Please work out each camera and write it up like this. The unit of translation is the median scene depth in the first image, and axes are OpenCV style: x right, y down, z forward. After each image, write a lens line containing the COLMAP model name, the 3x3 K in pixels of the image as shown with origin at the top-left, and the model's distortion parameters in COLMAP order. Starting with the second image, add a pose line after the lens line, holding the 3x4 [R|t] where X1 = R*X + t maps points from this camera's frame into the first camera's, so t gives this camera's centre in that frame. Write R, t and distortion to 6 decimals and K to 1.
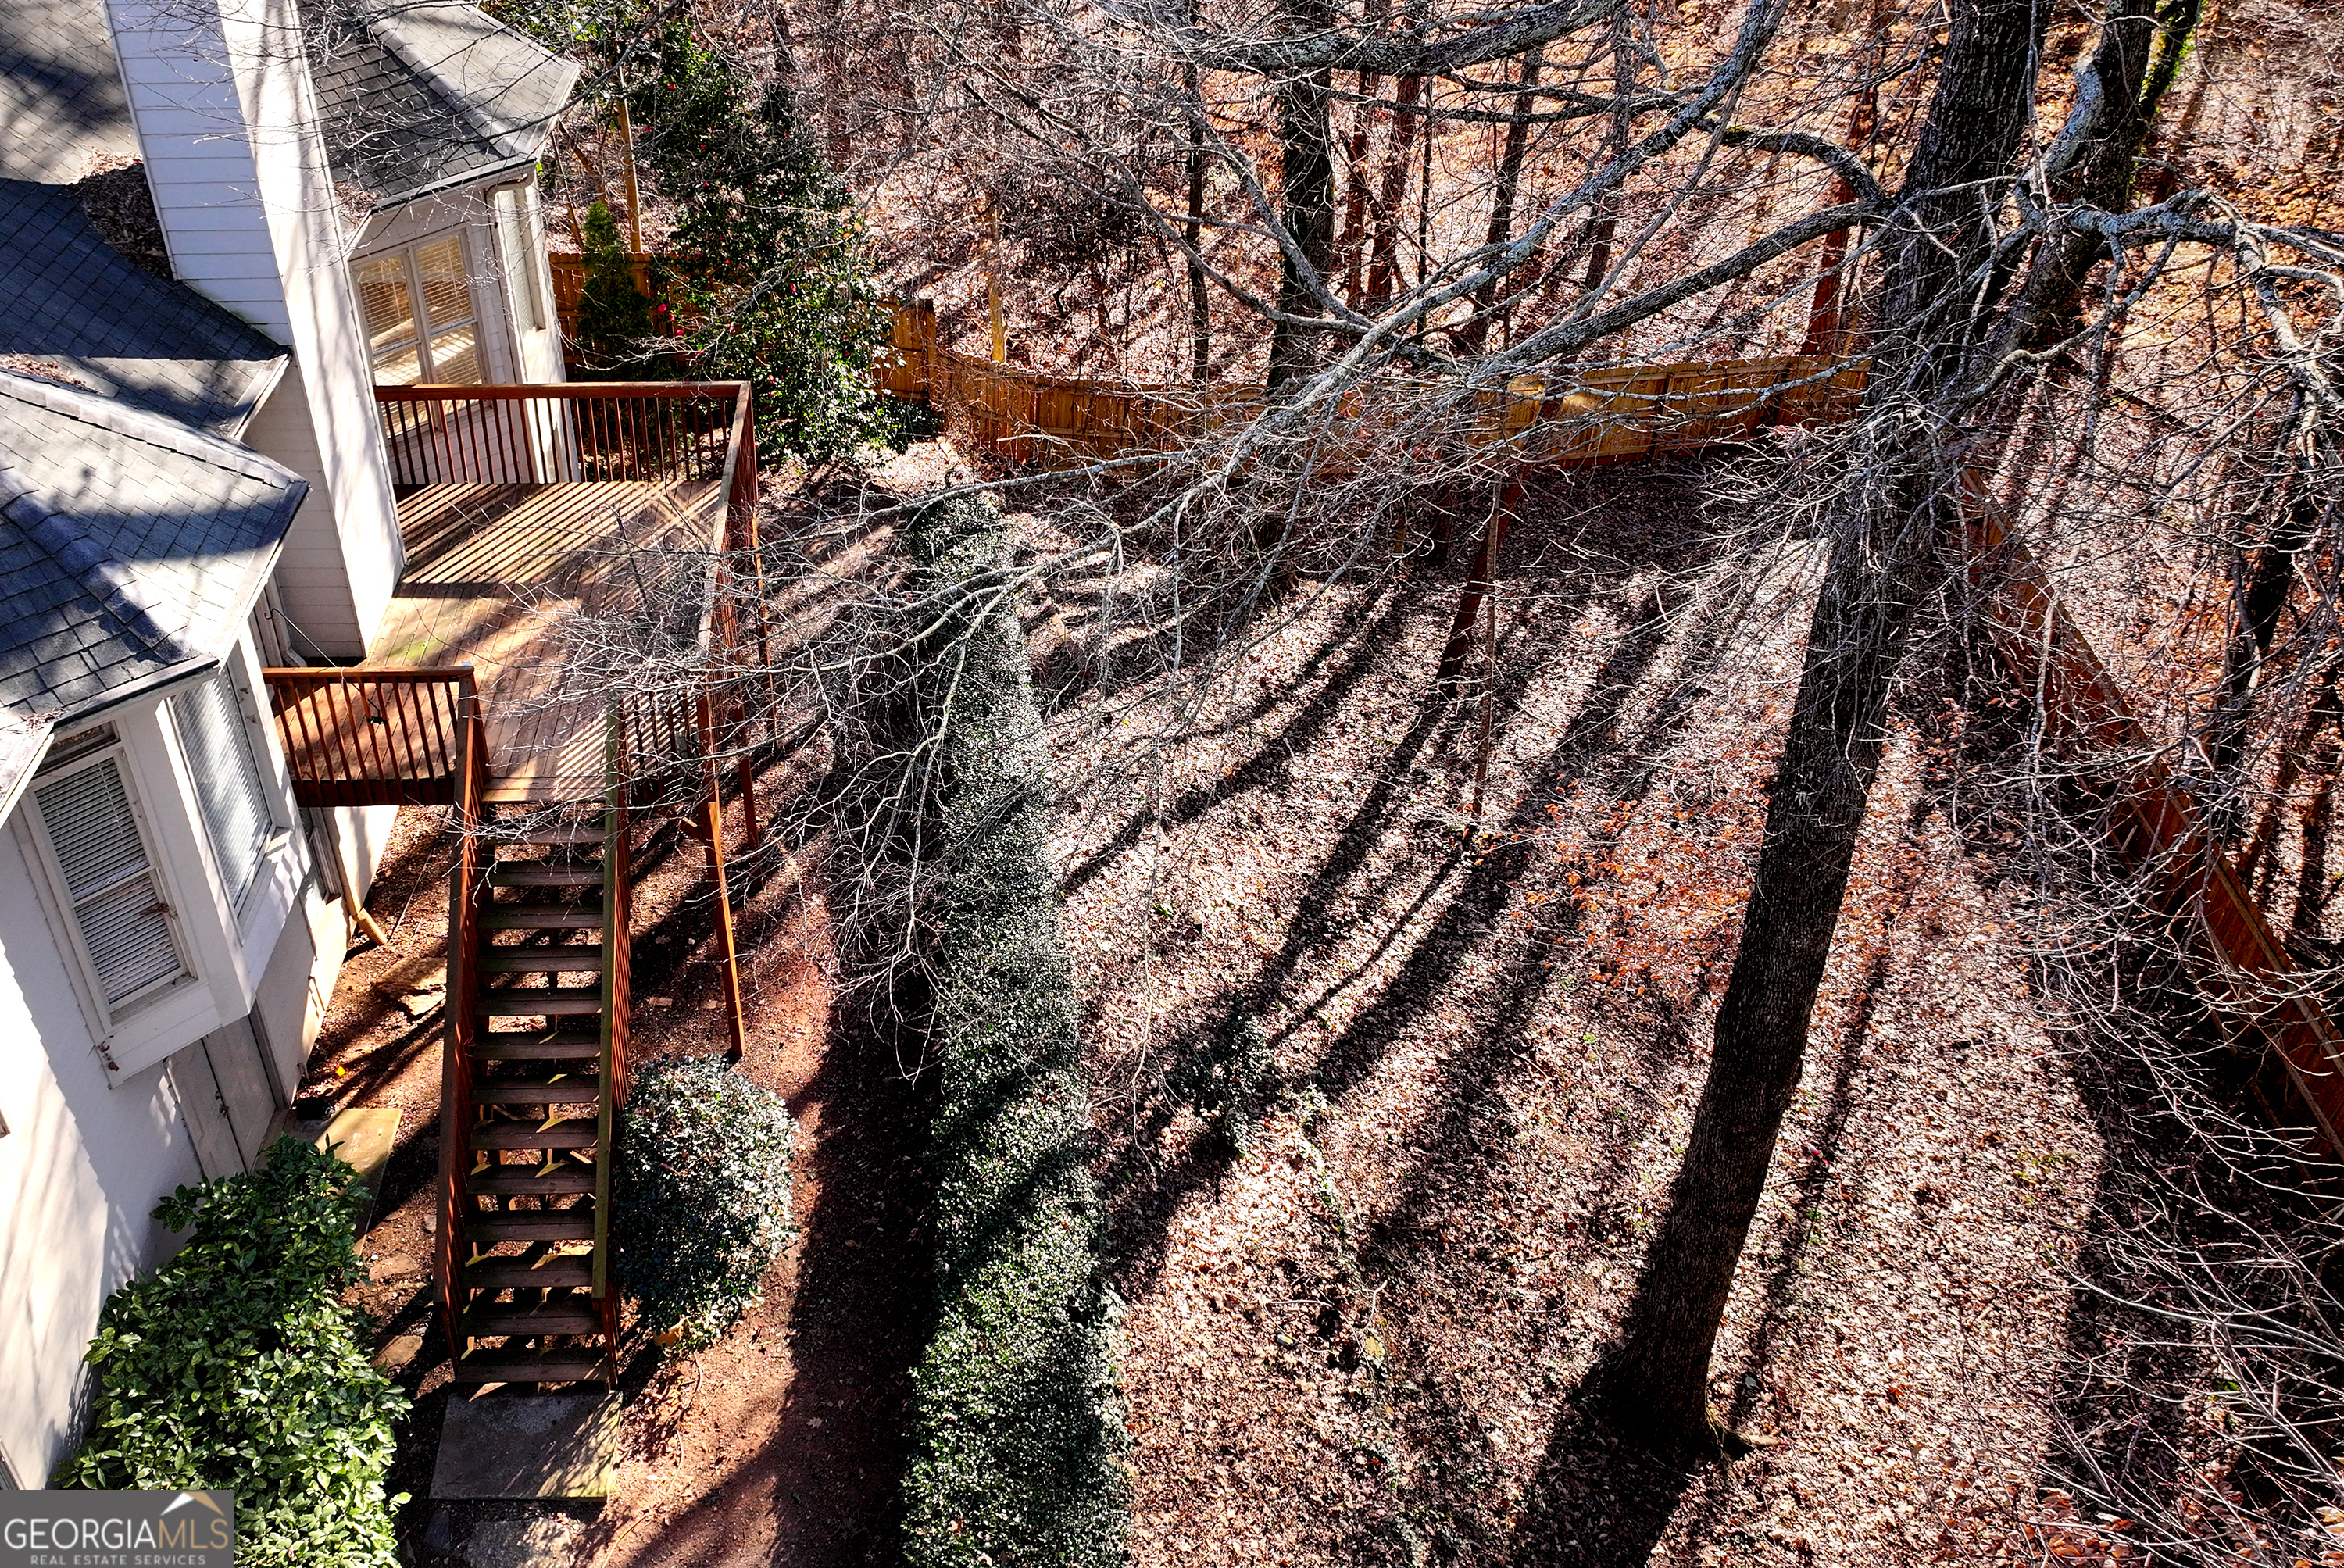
lens RADIAL K [[1866.6, 0, 1172.0], [0, 1866.6, 784.0], [0, 0, 1]] dist [-0.009720, -0.006111]
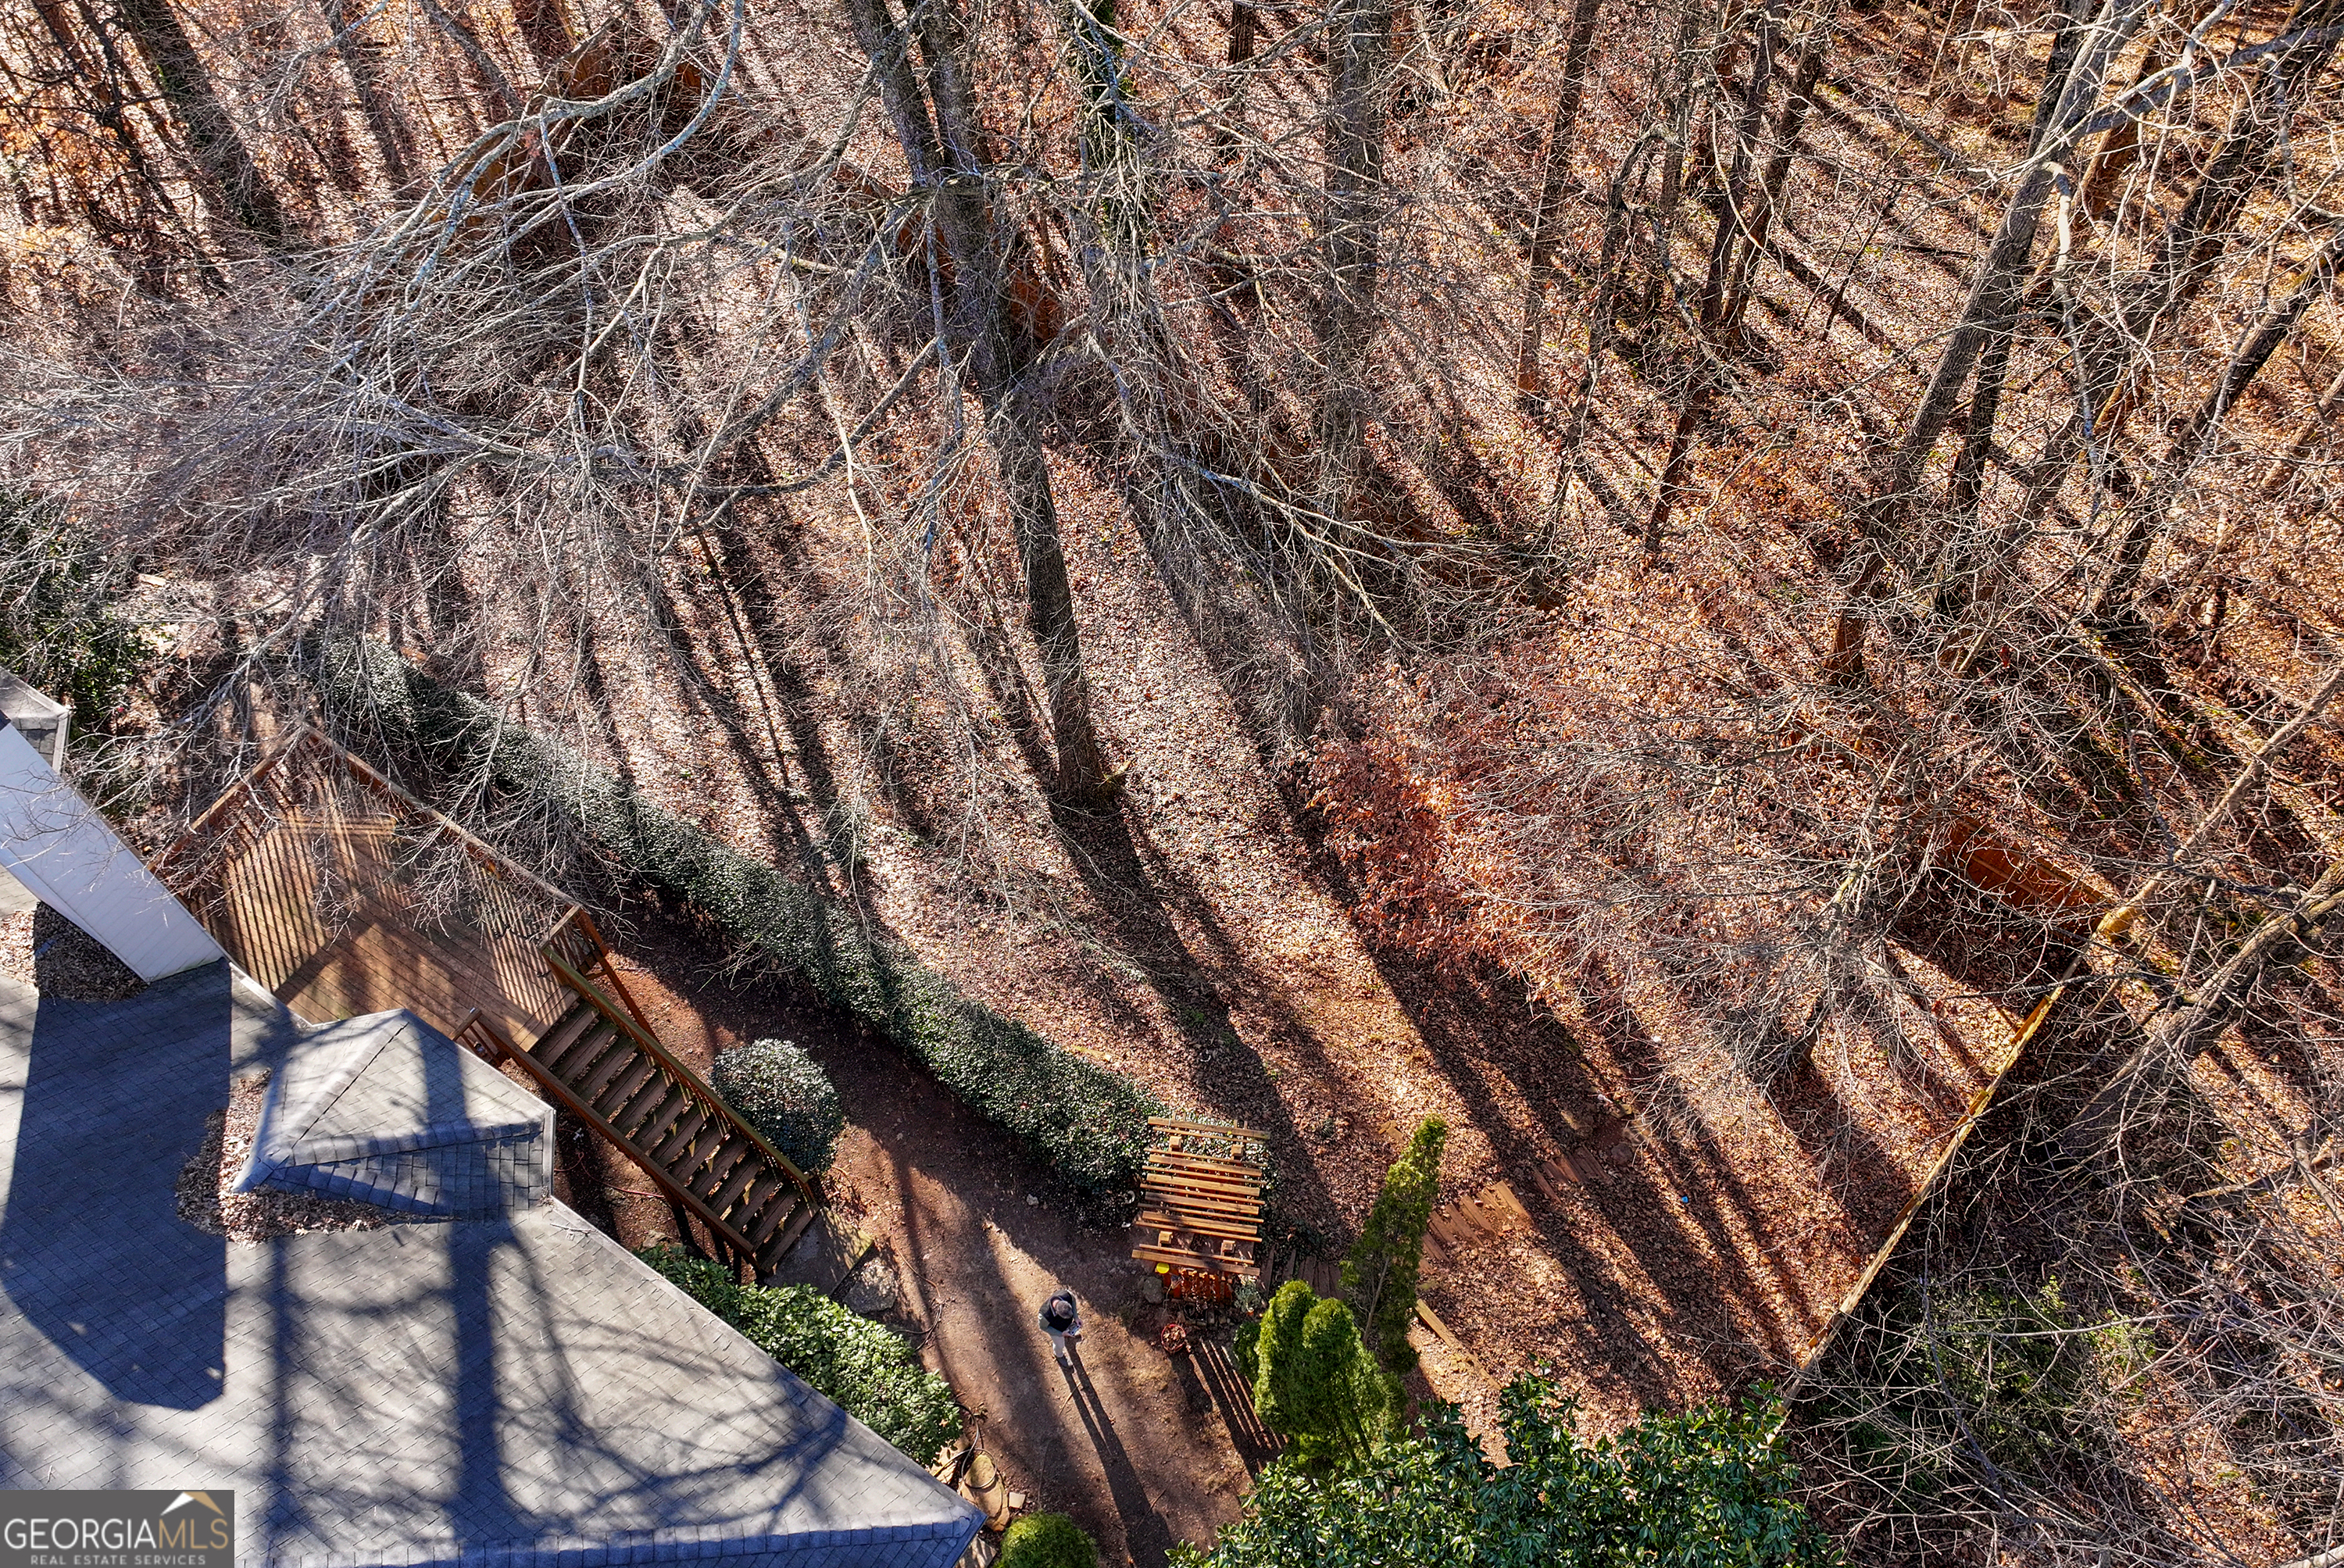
lens RADIAL K [[1866.6, 0, 1172.0], [0, 1866.6, 784.0], [0, 0, 1]] dist [-0.009720, -0.006111]
pose [[0.606481, -0.683457, 0.406285, -0.428187], [0.443522, 0.714905, 0.540554, -0.631086], [-0.659901, -0.147639, 0.736705, -0.400381]]
